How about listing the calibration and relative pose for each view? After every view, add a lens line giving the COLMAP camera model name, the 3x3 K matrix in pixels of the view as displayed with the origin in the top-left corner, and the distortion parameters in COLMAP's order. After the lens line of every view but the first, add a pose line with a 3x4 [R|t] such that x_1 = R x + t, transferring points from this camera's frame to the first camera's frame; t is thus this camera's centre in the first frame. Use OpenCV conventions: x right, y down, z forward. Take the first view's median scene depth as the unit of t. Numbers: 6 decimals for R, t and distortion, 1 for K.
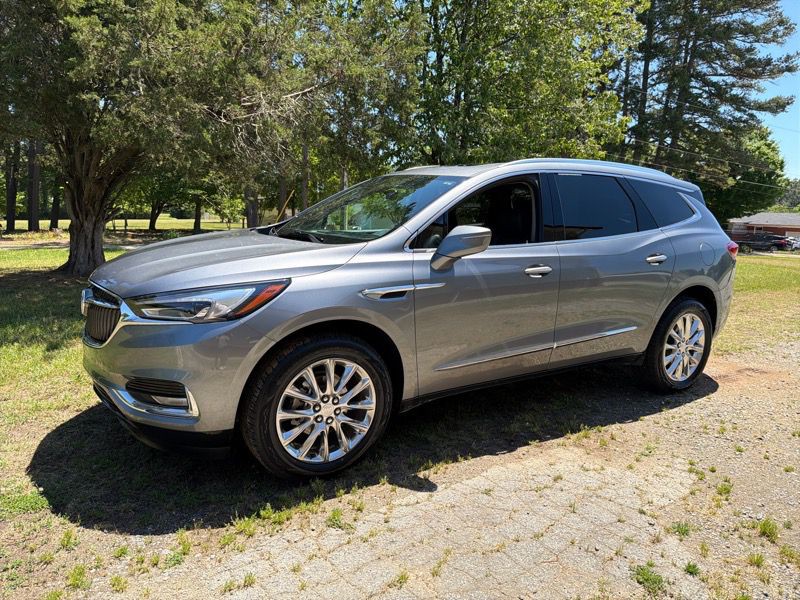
lens RADIAL K [[579.5, 0, 396.1], [0, 579.5, 313.4], [0, 0, 1]] dist [-0.007631, -0.006597]
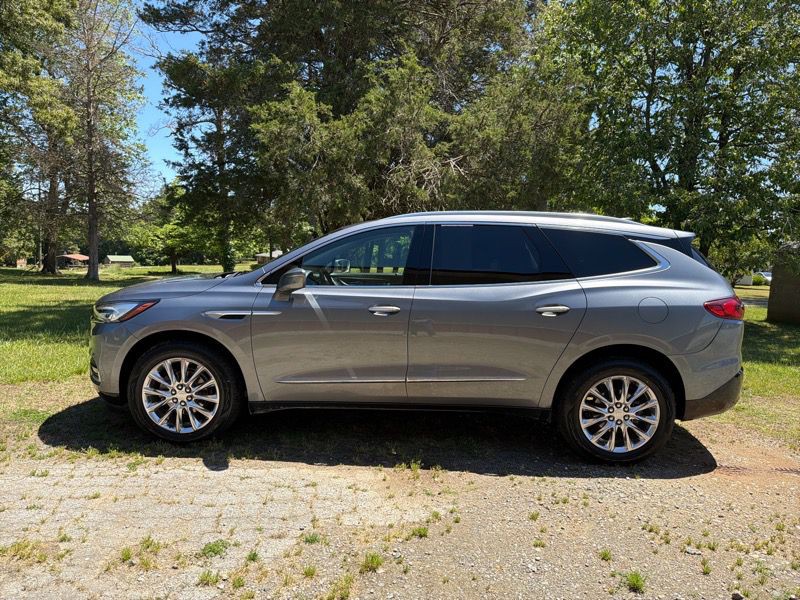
lens RADIAL K [[579.5, 0, 403.2], [0, 579.5, 306.1], [0, 0, 1]] dist [0.004230, -0.018702]
pose [[0.830949, 0.055114, -0.553612, 0.759029], [-0.111076, 0.991482, -0.068015, -0.007235], [0.545148, 0.118010, 0.829993, 0.076503]]
